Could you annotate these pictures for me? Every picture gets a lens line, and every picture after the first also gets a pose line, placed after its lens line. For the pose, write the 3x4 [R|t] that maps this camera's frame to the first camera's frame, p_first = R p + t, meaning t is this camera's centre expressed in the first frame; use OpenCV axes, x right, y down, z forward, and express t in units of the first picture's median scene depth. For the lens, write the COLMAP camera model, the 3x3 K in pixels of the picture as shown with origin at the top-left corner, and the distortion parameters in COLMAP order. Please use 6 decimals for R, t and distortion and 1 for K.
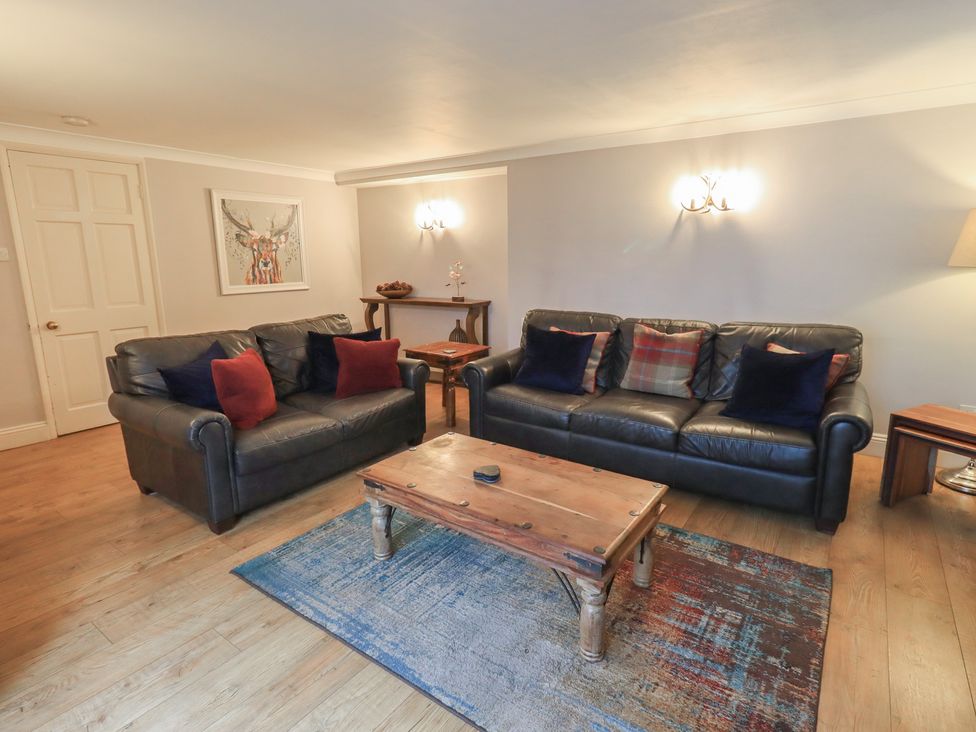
lens RADIAL K [[530.1, 0, 492.4], [0, 530.1, 350.4], [0, 0, 1]] dist [-0.002688, -0.000633]
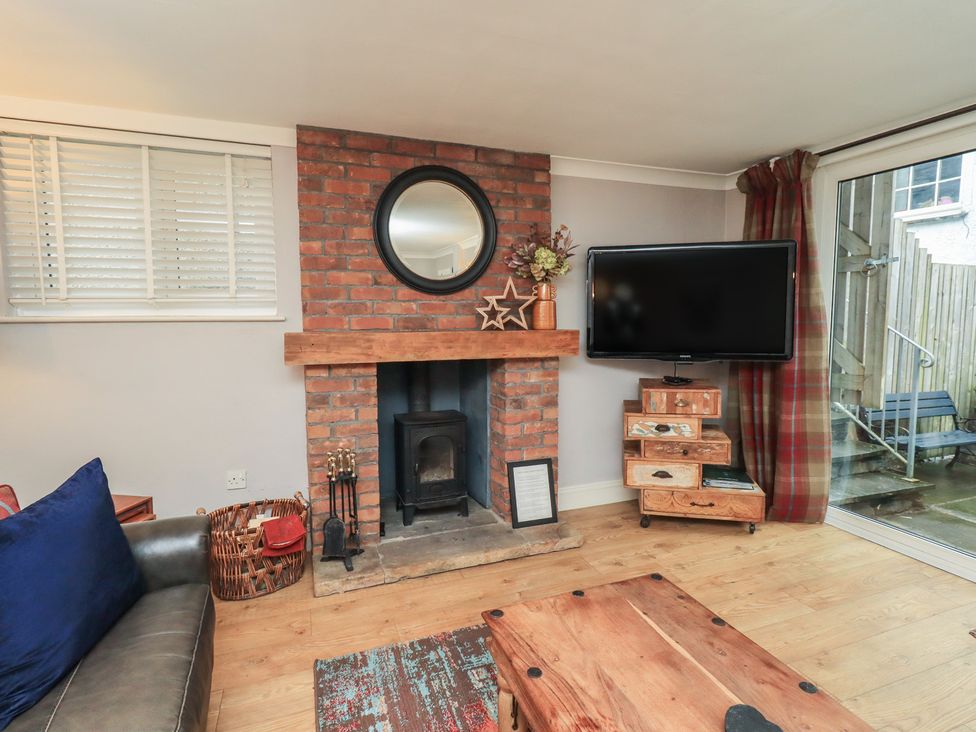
lens RADIAL K [[508.7, 0, 491.8], [0, 508.7, 354.9], [0, 0, 1]] dist [0.001843, -0.000230]
pose [[-0.823451, -0.035619, 0.566268, -0.026650], [0.111393, 0.968456, 0.222902, -0.101525], [-0.556345, 0.246627, -0.793508, 0.606893]]
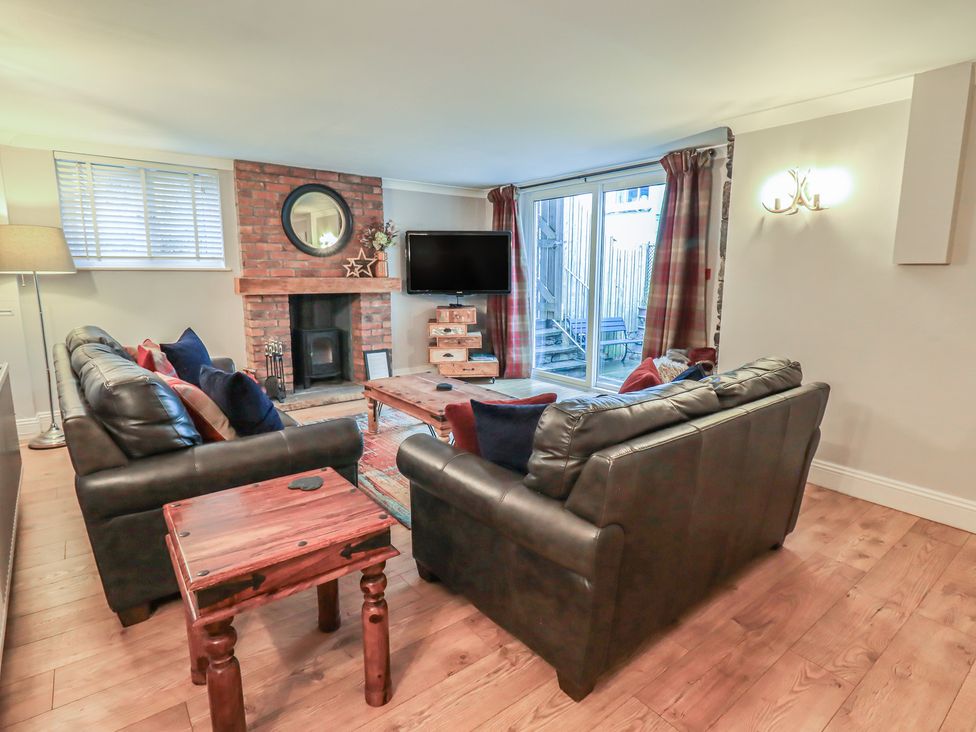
lens RADIAL K [[508.7, 0, 491.8], [0, 508.7, 354.9], [0, 0, 1]] dist [0.001843, -0.000230]
pose [[-0.956337, -0.044441, 0.288868, -0.273310], [0.055104, 0.943230, 0.327538, -0.173813], [-0.287025, 0.329154, -0.899597, 1.036865]]
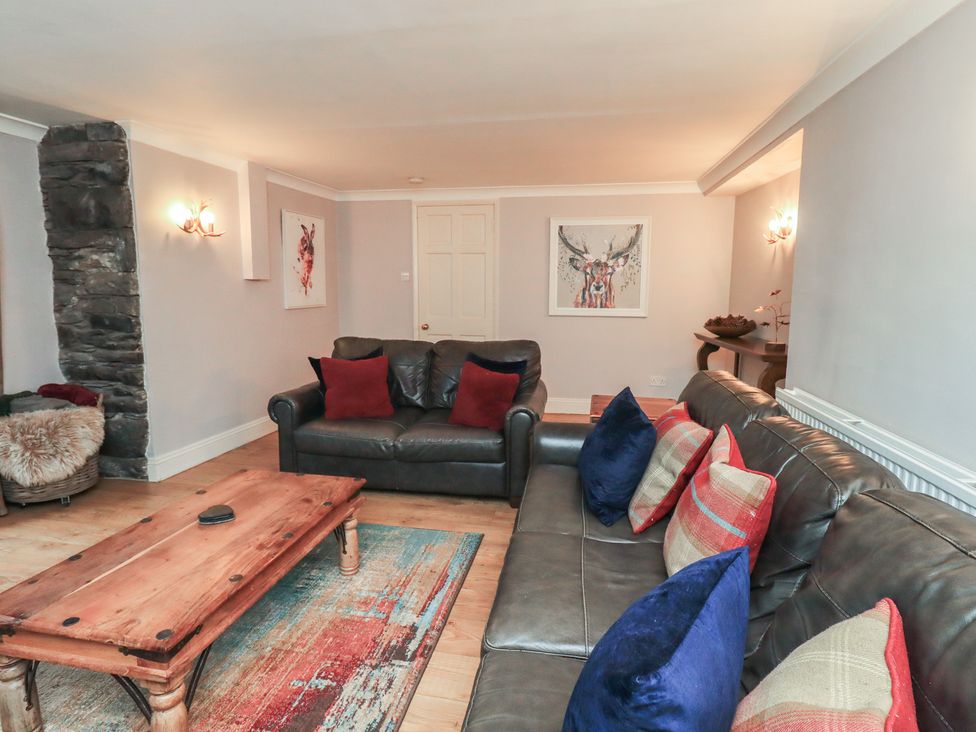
lens RADIAL K [[540.6, 0, 488.2], [0, 540.6, 350.7], [0, 0, 1]] dist [0.000668, 0.000769]
pose [[0.402821, 0.121423, -0.907189, 0.412316], [-0.171300, 0.983649, 0.055594, -0.071179], [0.899106, 0.133007, 0.417034, 0.424829]]
